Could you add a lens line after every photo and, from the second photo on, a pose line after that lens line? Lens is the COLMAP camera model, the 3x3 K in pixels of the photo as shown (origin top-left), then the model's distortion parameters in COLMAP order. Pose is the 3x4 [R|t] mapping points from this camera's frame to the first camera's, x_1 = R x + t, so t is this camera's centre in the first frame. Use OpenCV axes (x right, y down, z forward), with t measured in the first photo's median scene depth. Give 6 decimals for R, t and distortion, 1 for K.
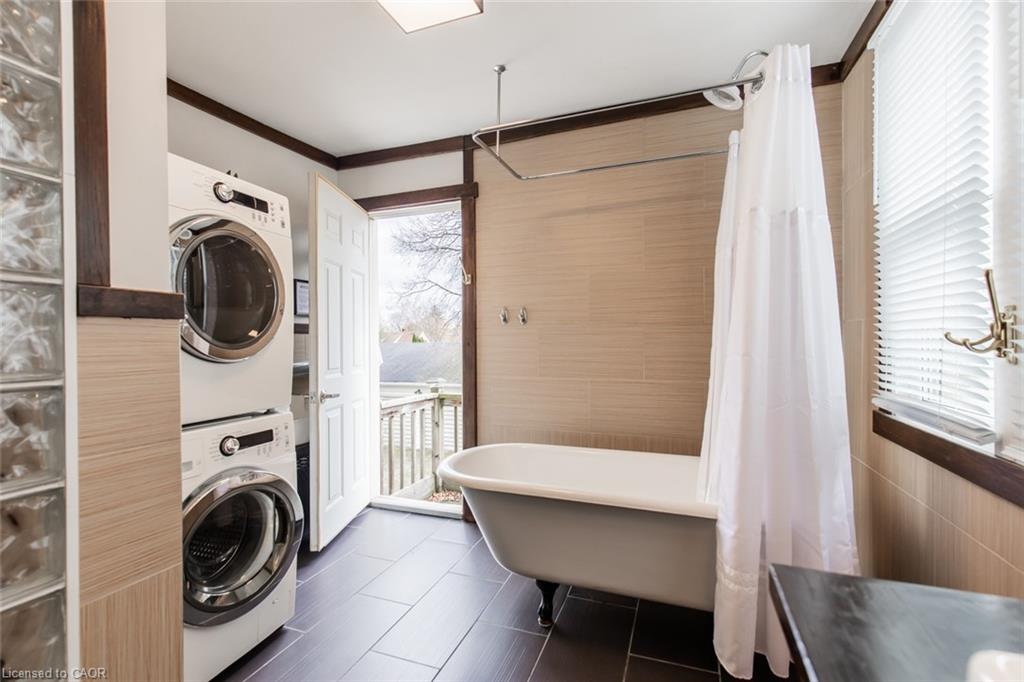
lens RADIAL K [[468.3, 0, 513.5], [0, 468.3, 344.2], [0, 0, 1]] dist [0.001016, 0.000222]
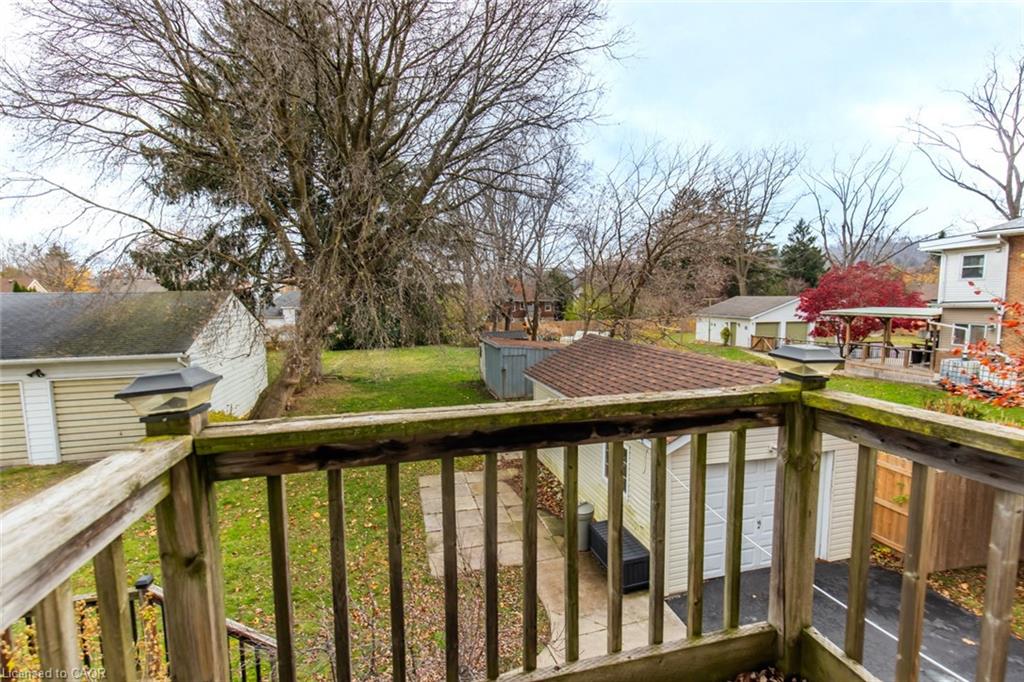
lens RADIAL K [[468.3, 0, 513.5], [0, 468.3, 344.2], [0, 0, 1]] dist [0.001016, 0.000222]
pose [[0.824298, -0.062323, 0.562715, -0.042507], [0.006838, 0.994946, 0.100178, 0.009706], [-0.566115, -0.078728, 0.820558, 0.196471]]
